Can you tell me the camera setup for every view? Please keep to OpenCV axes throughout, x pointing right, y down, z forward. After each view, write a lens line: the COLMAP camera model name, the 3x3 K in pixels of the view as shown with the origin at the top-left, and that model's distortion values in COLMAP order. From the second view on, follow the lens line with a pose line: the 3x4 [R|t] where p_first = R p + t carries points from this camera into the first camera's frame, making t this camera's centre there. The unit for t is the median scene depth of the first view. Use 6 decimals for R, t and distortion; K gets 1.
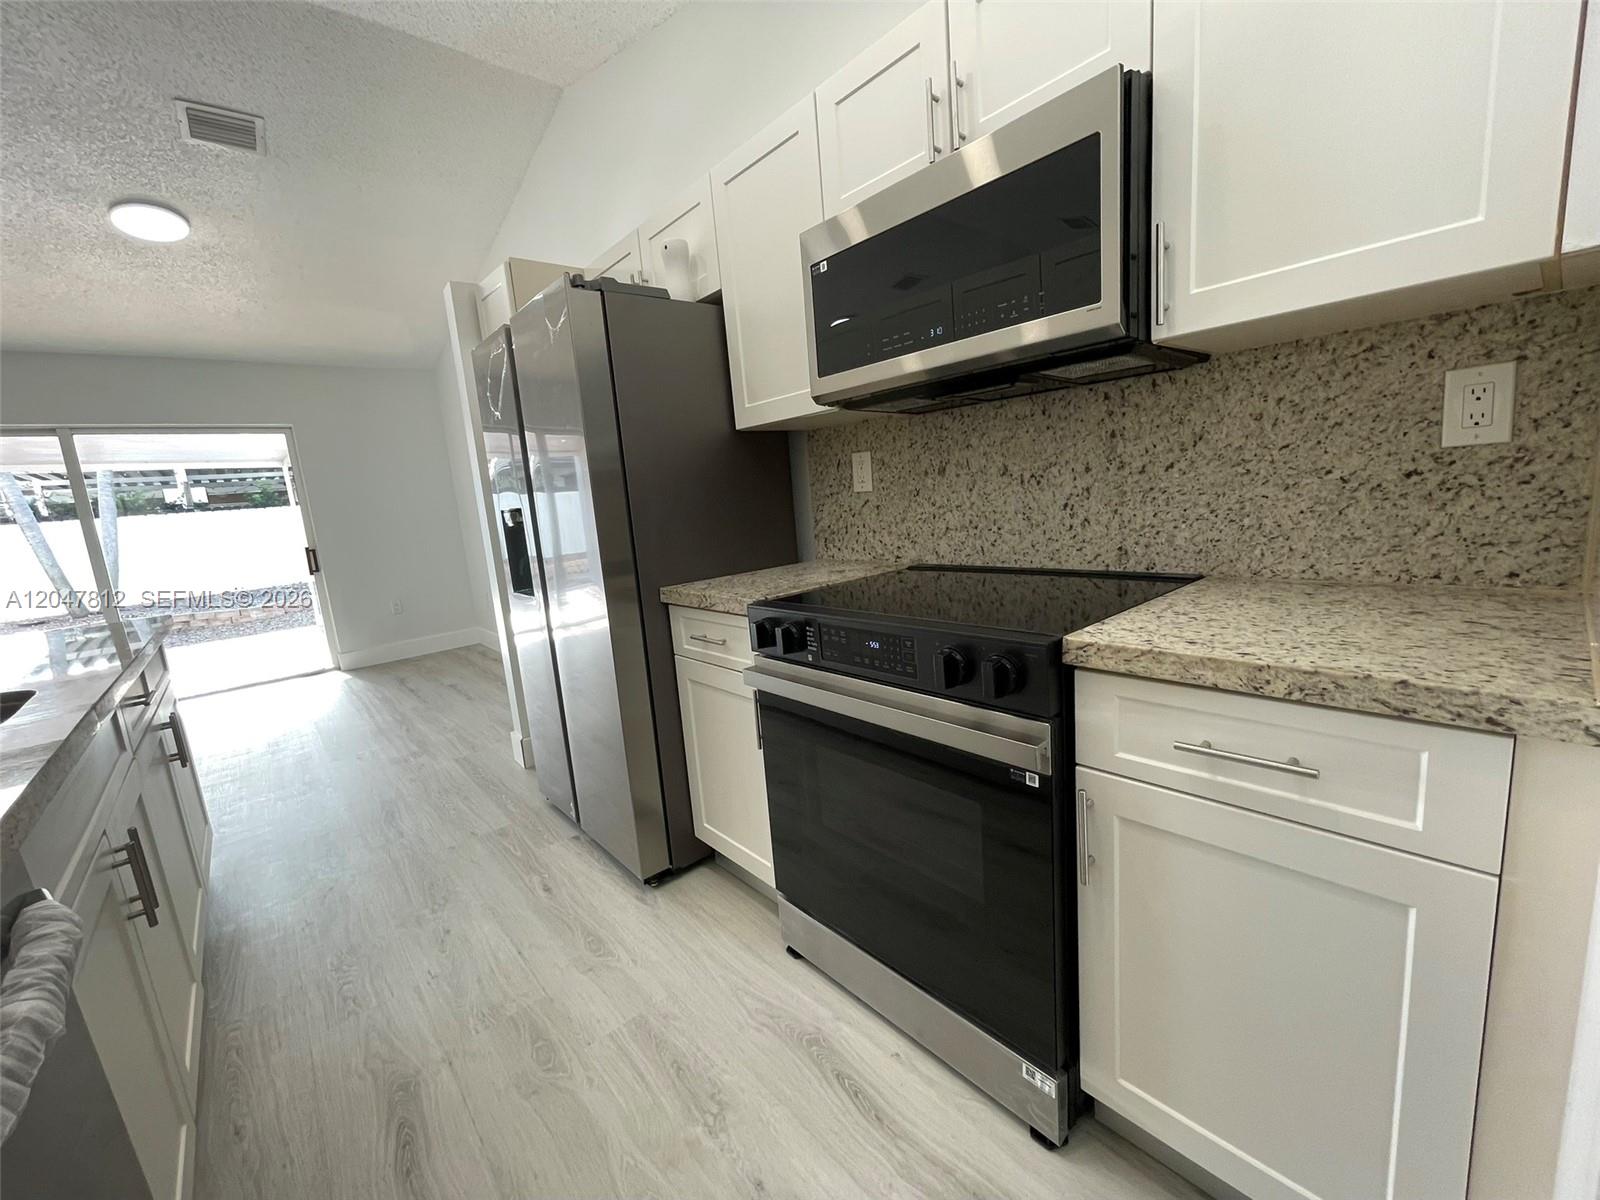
lens RADIAL K [[647.9, 0, 795.7], [0, 647.9, 597.5], [0, 0, 1]] dist [-0.002097, 0.000550]
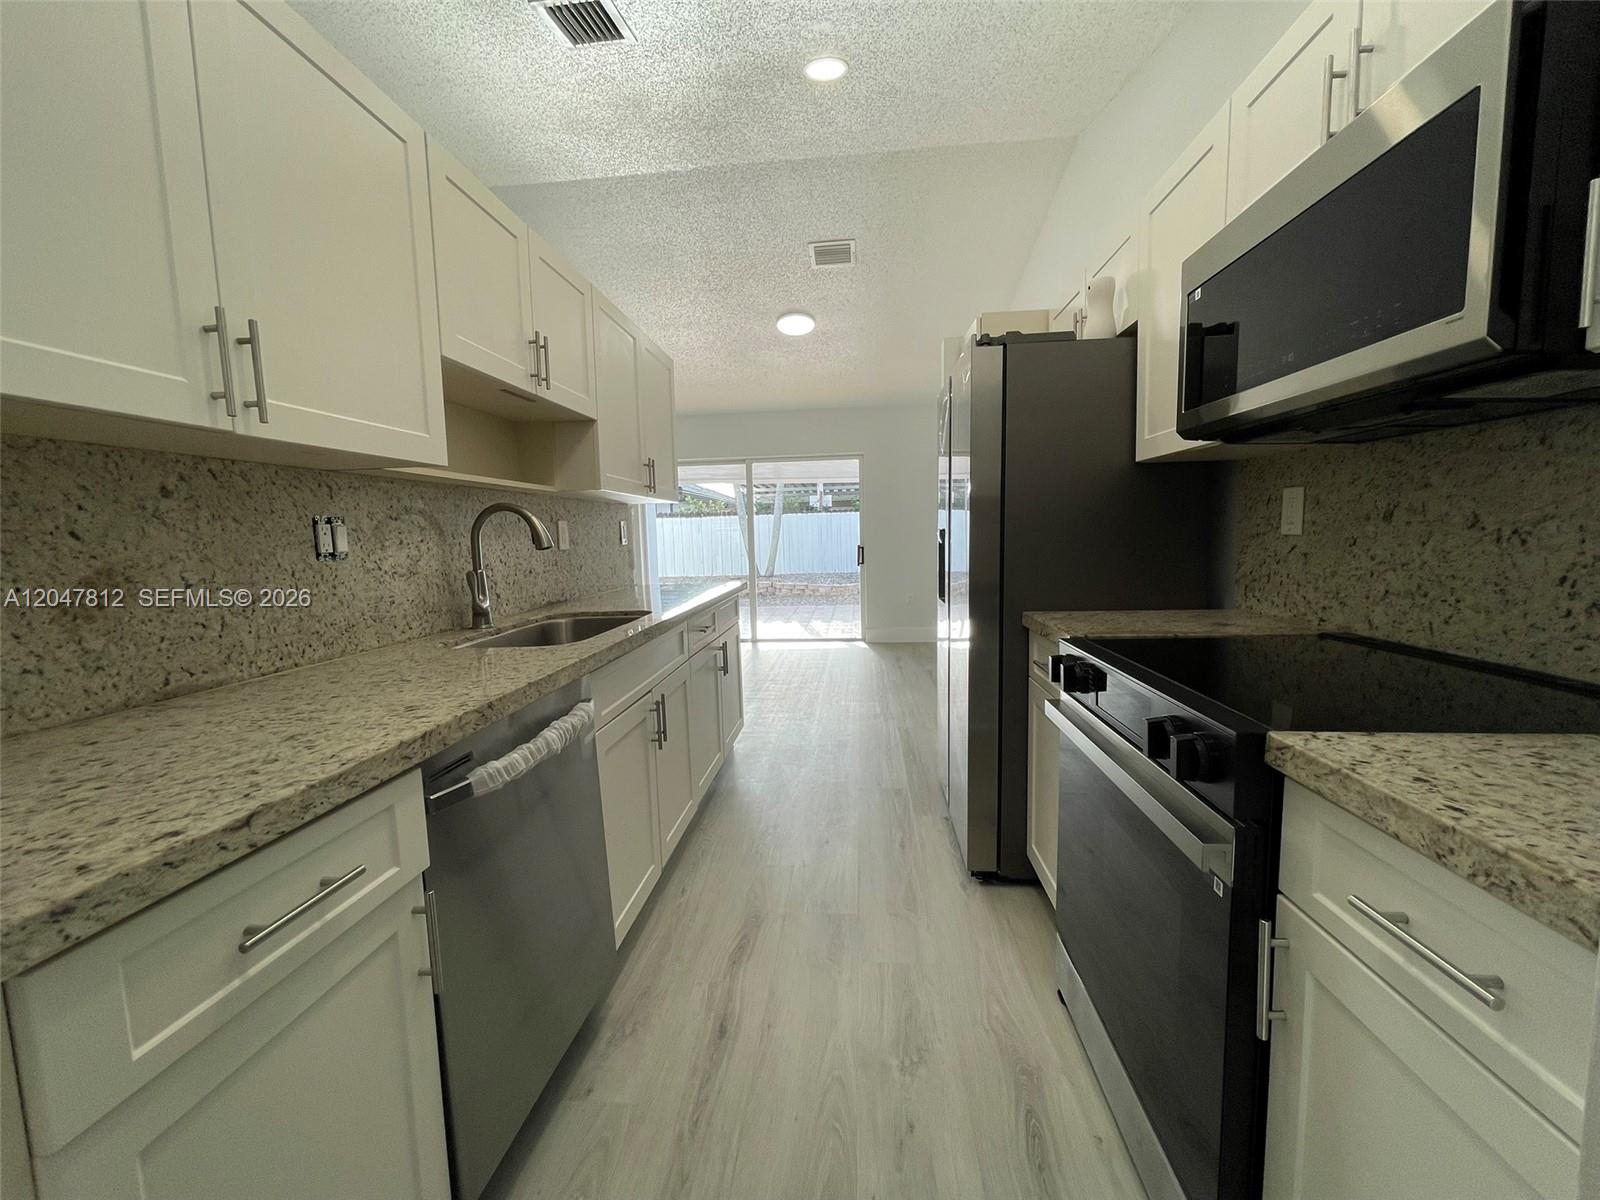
lens RADIAL K [[647.9, 0, 795.7], [0, 647.9, 597.5], [0, 0, 1]] dist [-0.002097, 0.000550]
pose [[0.687446, 0.136683, -0.713257, 0.311243], [-0.150459, 0.987626, 0.044247, -0.030717], [0.710479, 0.076898, 0.699504, -0.019018]]
